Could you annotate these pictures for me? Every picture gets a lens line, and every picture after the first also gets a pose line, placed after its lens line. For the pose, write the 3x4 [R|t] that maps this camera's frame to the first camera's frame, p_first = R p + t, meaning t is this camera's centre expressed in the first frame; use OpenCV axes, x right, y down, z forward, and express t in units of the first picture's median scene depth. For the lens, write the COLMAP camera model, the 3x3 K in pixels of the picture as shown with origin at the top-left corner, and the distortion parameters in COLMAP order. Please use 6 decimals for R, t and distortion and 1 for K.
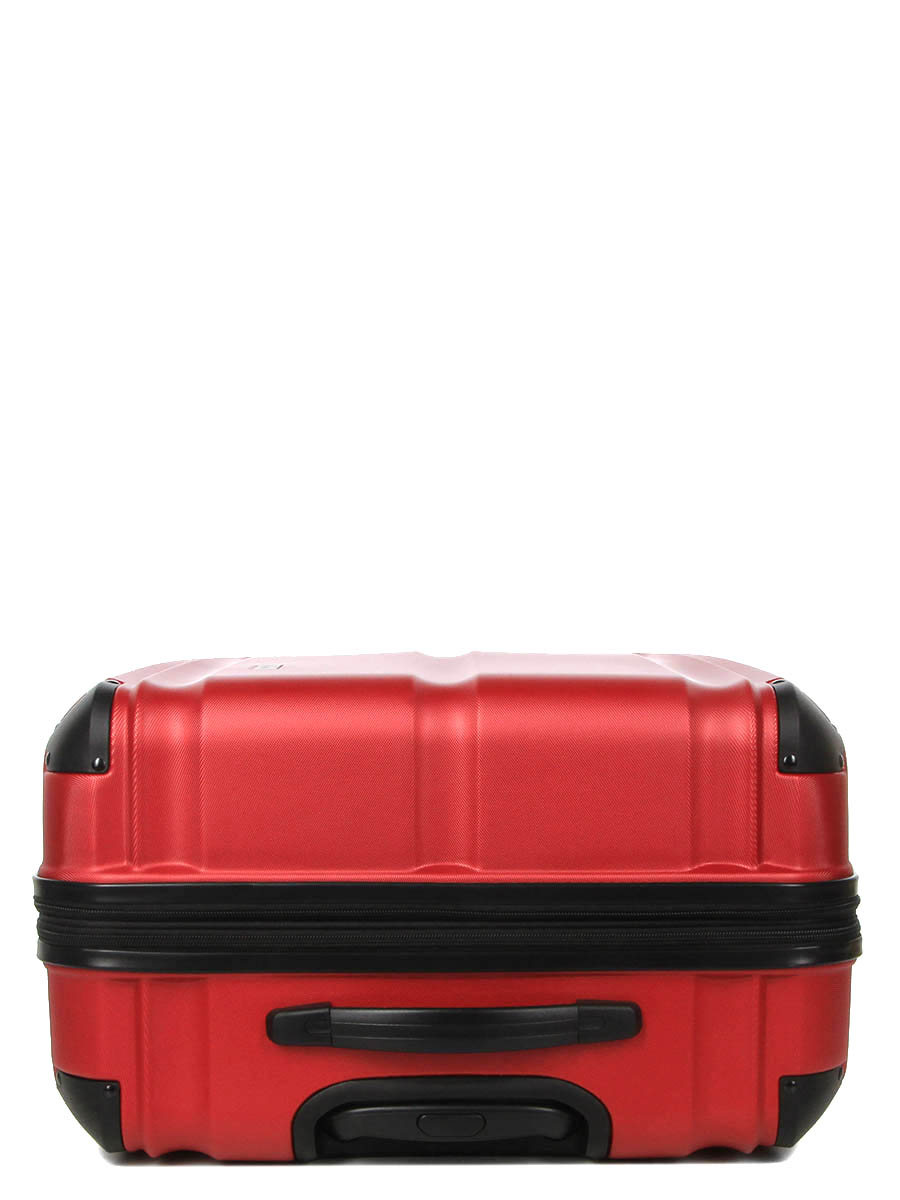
lens RADIAL K [[886.7, 0, 453.2], [0, 886.7, 600.2], [0, 0, 1]] dist [-0.024741, 0.001920]
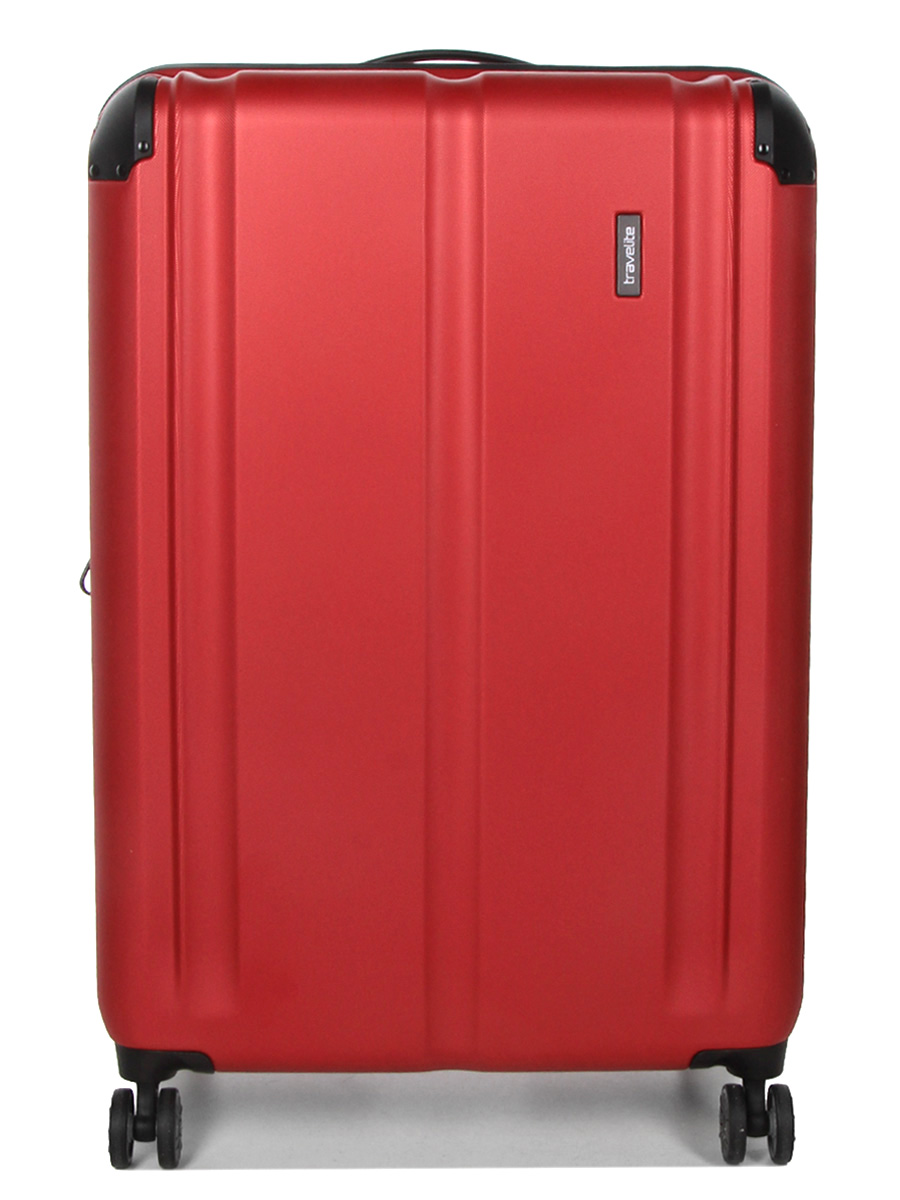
lens RADIAL K [[809.7, 0, 455.5], [0, 809.7, 600.2], [0, 0, 1]] dist [0.001397, -0.000901]
pose [[0.999975, 0.005653, 0.004229, -0.009323], [-0.005840, 0.998941, 0.045640, 0.697319], [-0.003966, -0.045663, 0.998949, -0.044178]]
